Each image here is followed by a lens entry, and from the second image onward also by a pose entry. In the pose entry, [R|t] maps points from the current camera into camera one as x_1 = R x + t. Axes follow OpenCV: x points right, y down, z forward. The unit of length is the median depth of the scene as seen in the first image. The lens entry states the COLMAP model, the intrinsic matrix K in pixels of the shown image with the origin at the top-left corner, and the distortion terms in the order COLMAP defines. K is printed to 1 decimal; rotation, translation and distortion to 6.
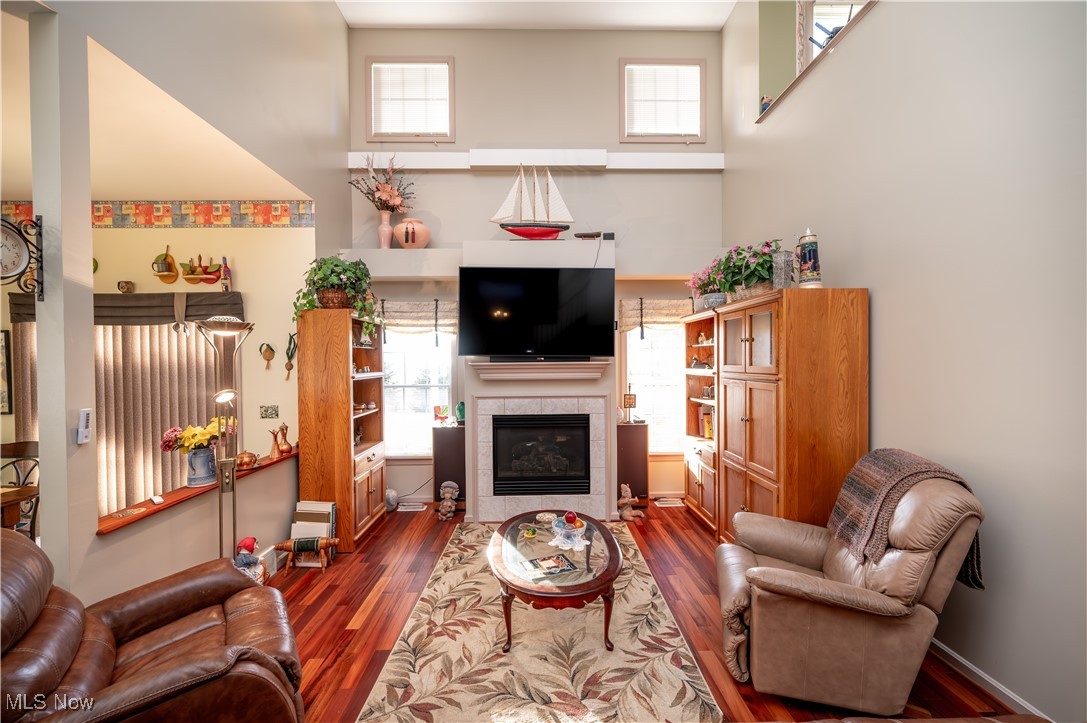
lens RADIAL K [[433.5, 0, 544.4], [0, 433.5, 364.0], [0, 0, 1]] dist [-0.000401, -0.001130]
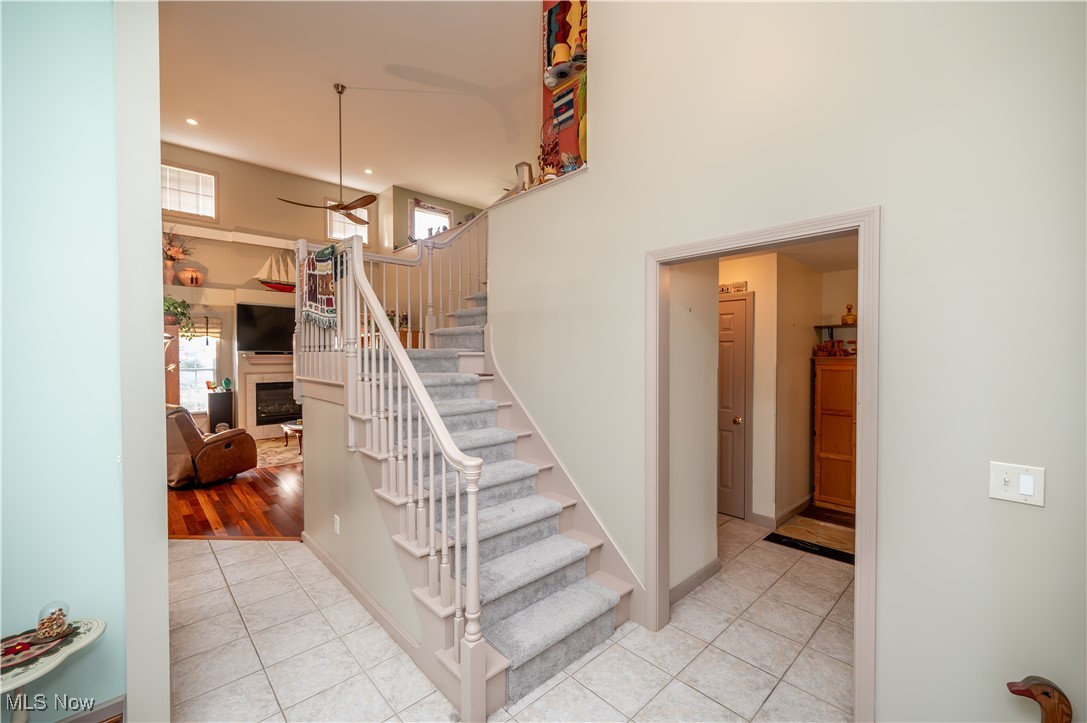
lens RADIAL K [[433.5, 0, 554.7], [0, 433.5, 362.4], [0, 0, 1]] dist [-0.000401, -0.001130]
pose [[0.728890, -0.002345, 0.684627, -0.644919], [0.005452, 0.999982, -0.002379, 0.056603], [-0.684609, 0.005466, 0.728890, -1.747770]]
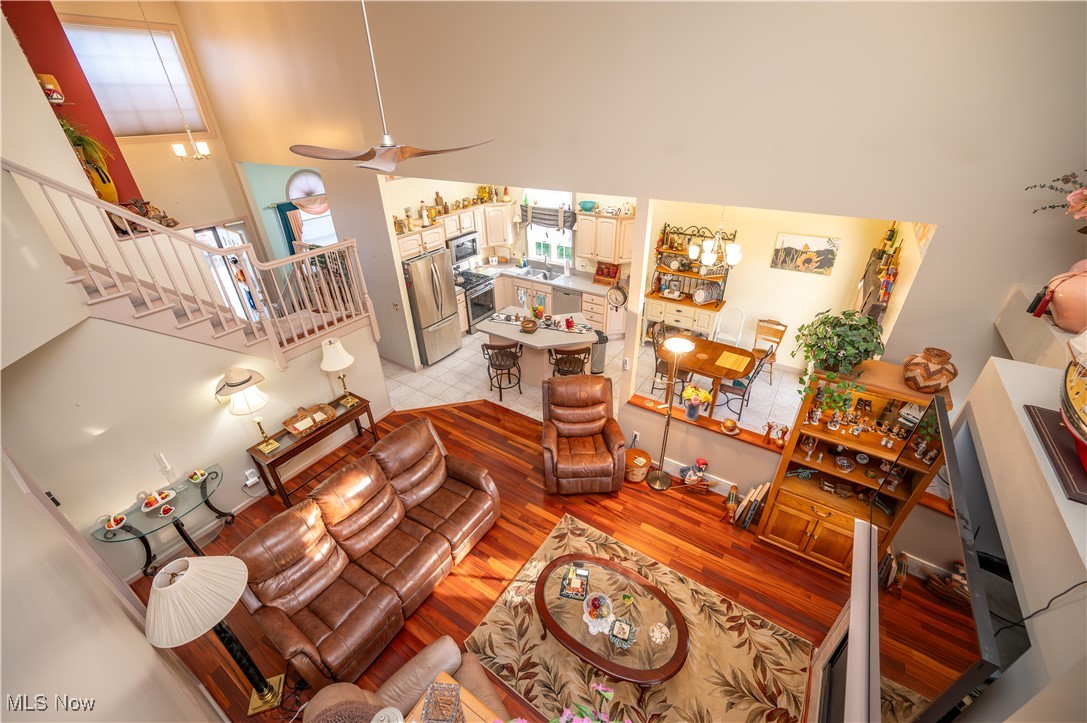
lens RADIAL K [[433.5, 0, 540.2], [0, 433.5, 365.6], [0, 0, 1]] dist [-0.000401, -0.001130]
pose [[-0.573298, 0.443177, -0.689147, 0.616602], [0.014996, 0.846628, 0.531974, -0.755501], [0.819210, 0.294645, -0.492016, 1.151352]]
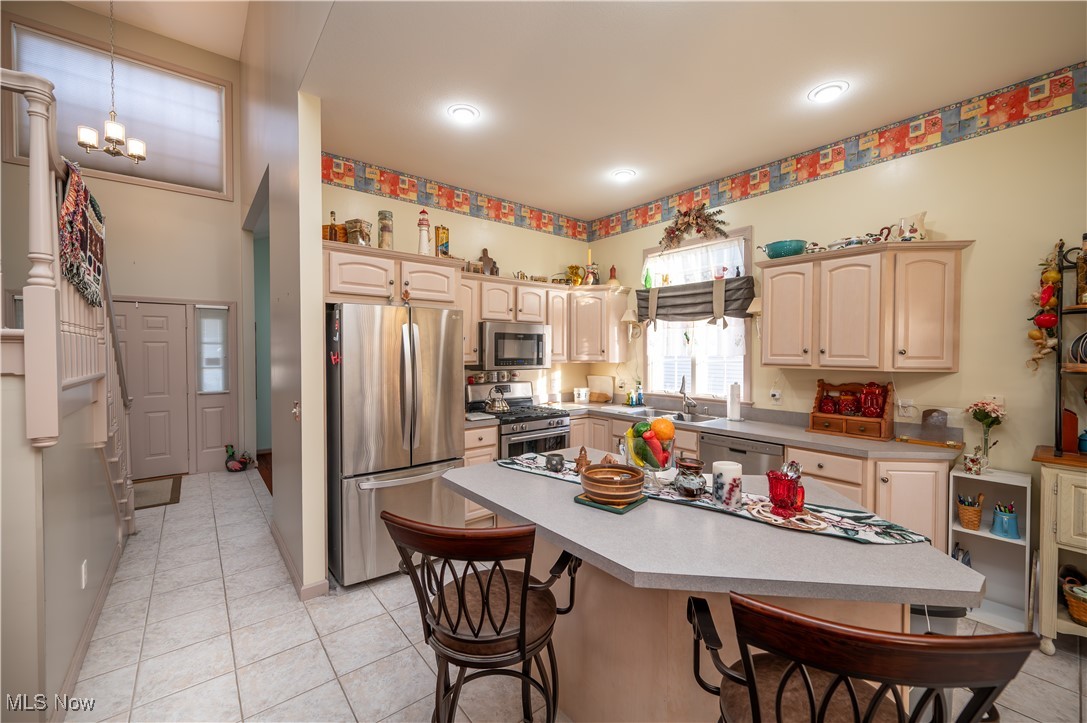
lens RADIAL K [[433.5, 0, 541.0], [0, 433.5, 359.3], [0, 0, 1]] dist [-0.000401, -0.001130]
pose [[-0.796355, 0.022752, -0.604401, -0.493569], [0.000097, 0.999297, 0.037491, 0.026809], [0.604829, 0.029798, -0.795798, 0.388395]]
